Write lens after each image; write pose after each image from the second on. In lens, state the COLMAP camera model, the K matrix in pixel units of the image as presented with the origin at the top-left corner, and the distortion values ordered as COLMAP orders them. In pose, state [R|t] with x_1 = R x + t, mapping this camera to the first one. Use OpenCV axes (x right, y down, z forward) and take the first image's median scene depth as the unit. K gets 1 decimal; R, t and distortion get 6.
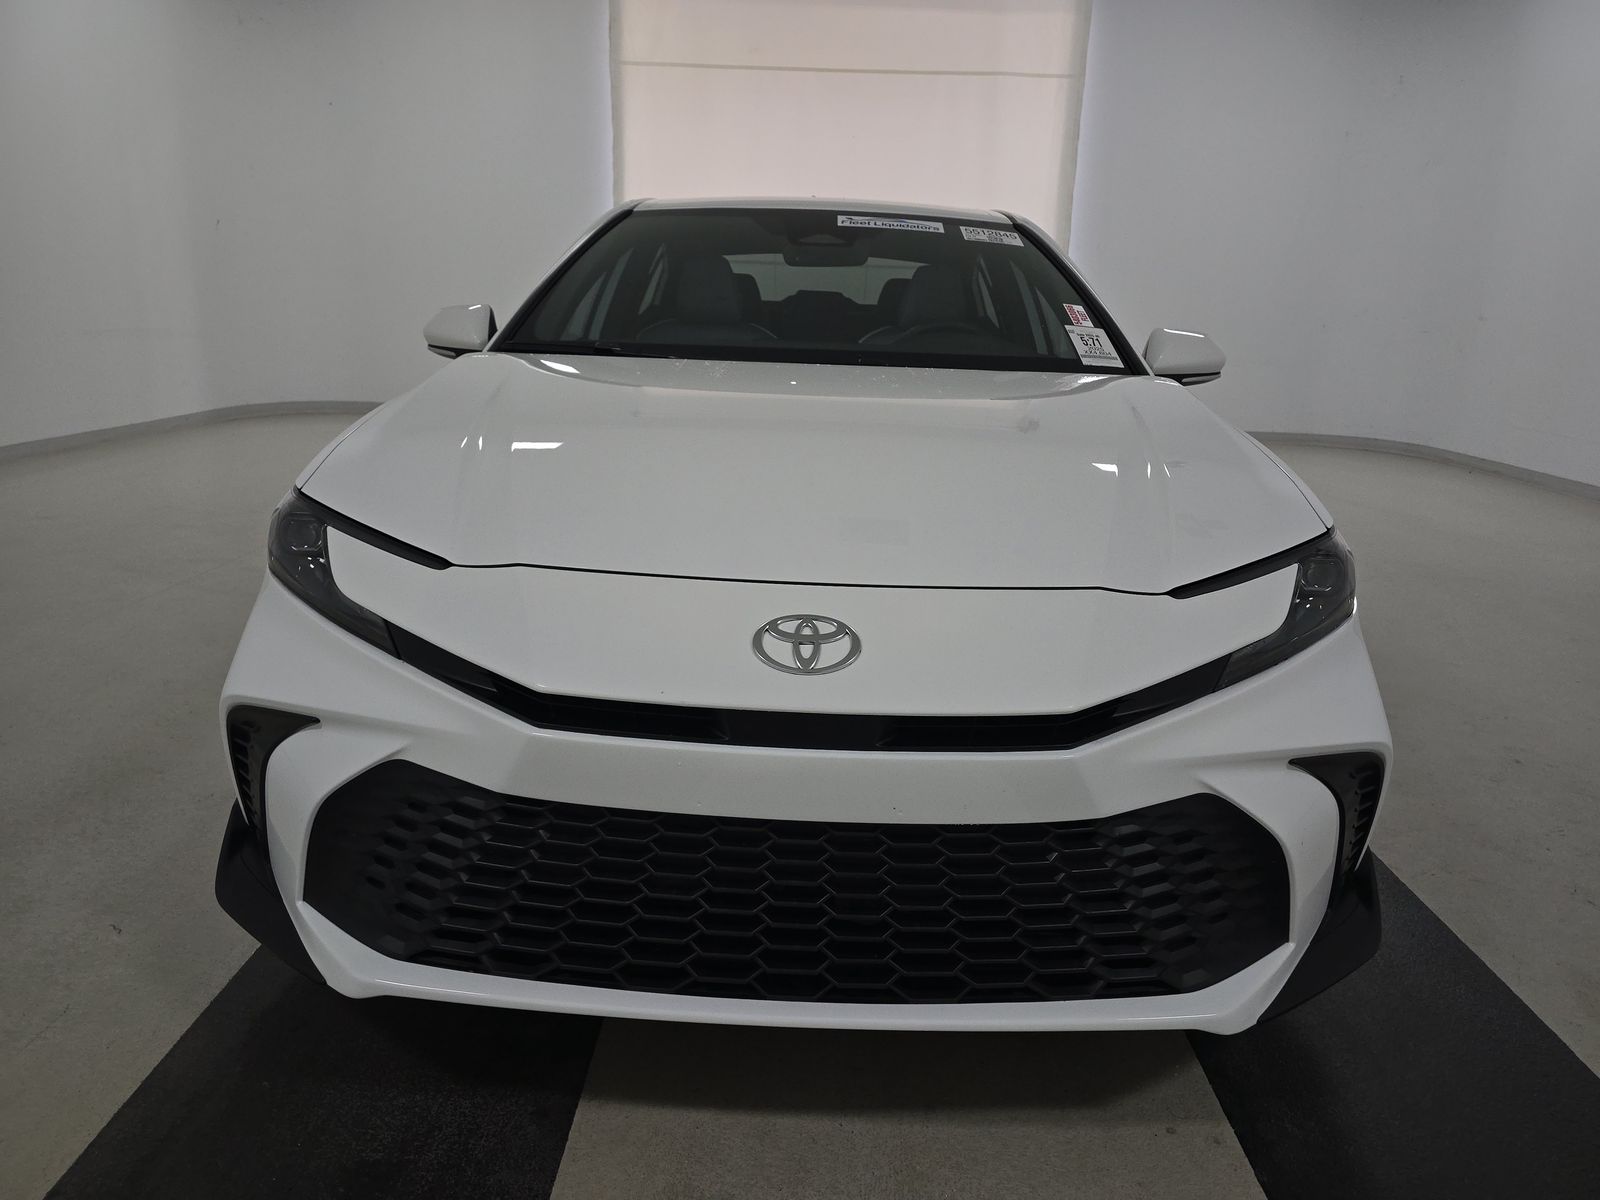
lens RADIAL K [[1109.5, 0, 800.0], [0, 1109.5, 600.0], [0, 0, 1]] dist [0.058062, -0.063129]
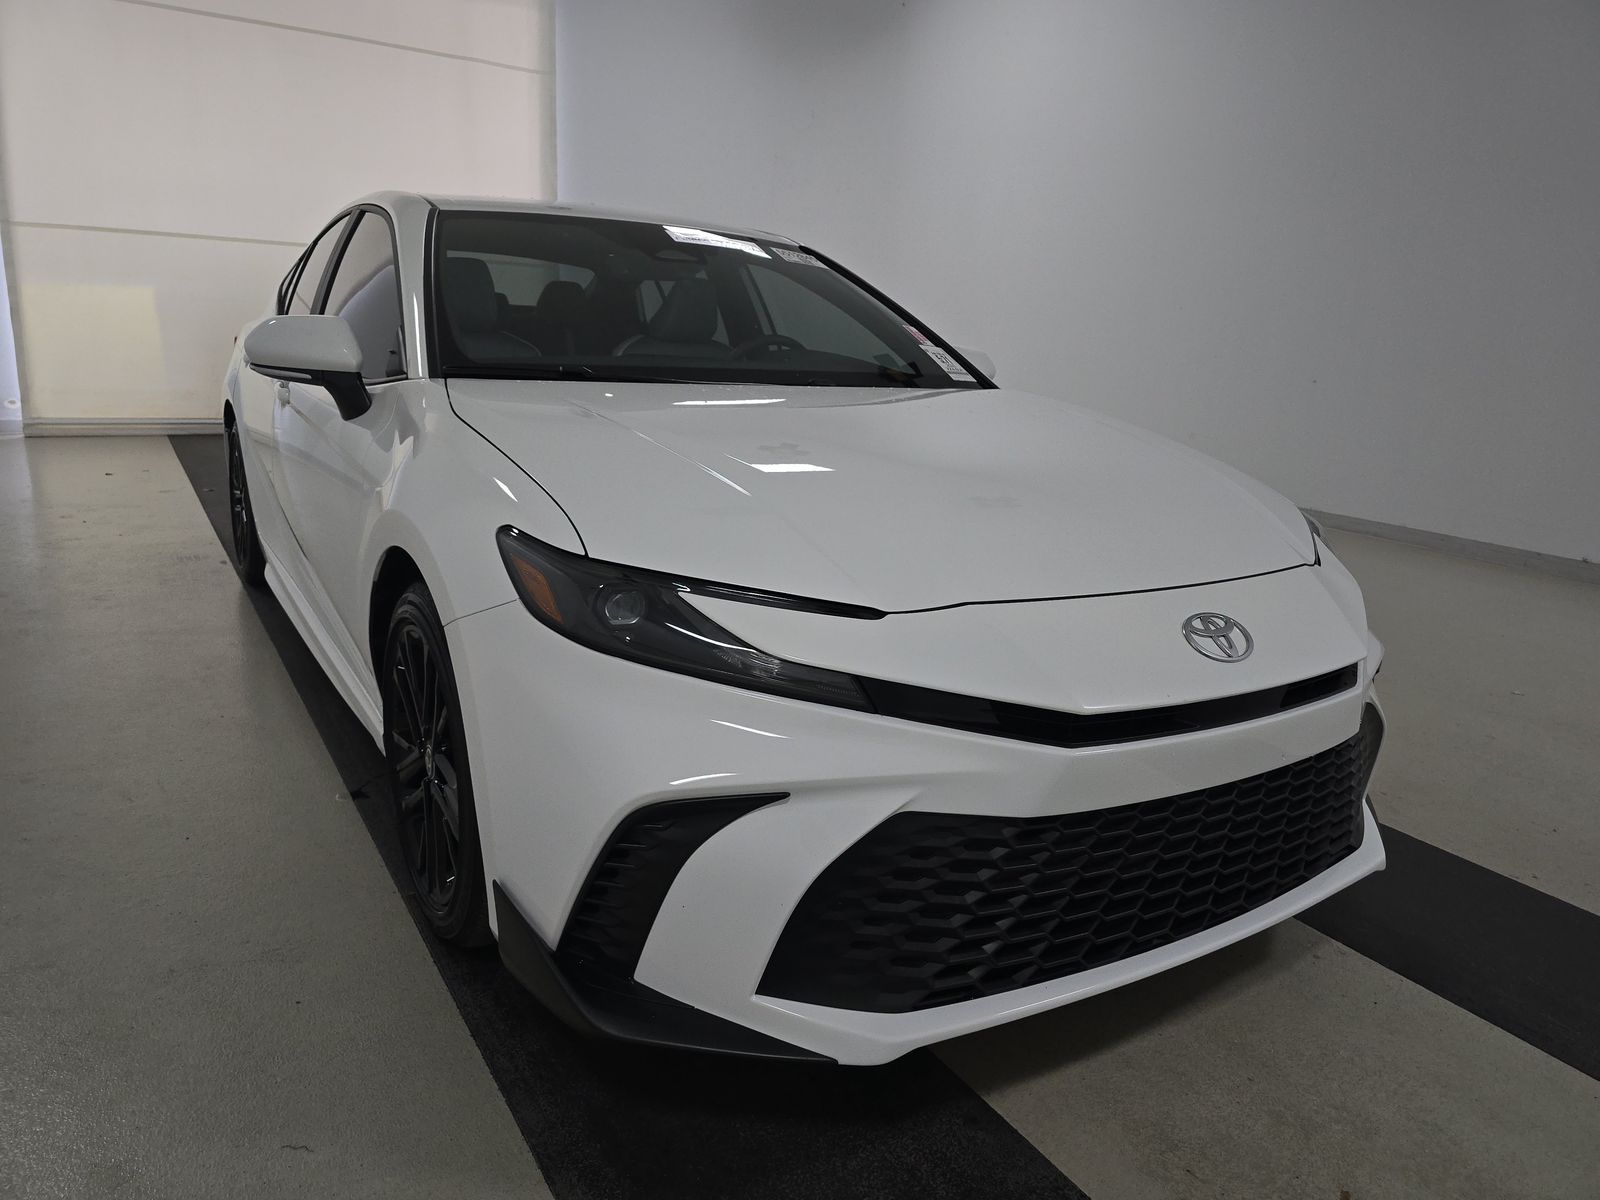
lens RADIAL K [[1109.5, 0, 800.0], [0, 1109.5, 600.0], [0, 0, 1]] dist [0.058062, -0.063129]
pose [[0.824291, -0.123880, 0.552448, -0.900459], [0.115383, 0.992047, 0.050295, -0.099568], [-0.554285, 0.022285, 0.832029, 0.207519]]
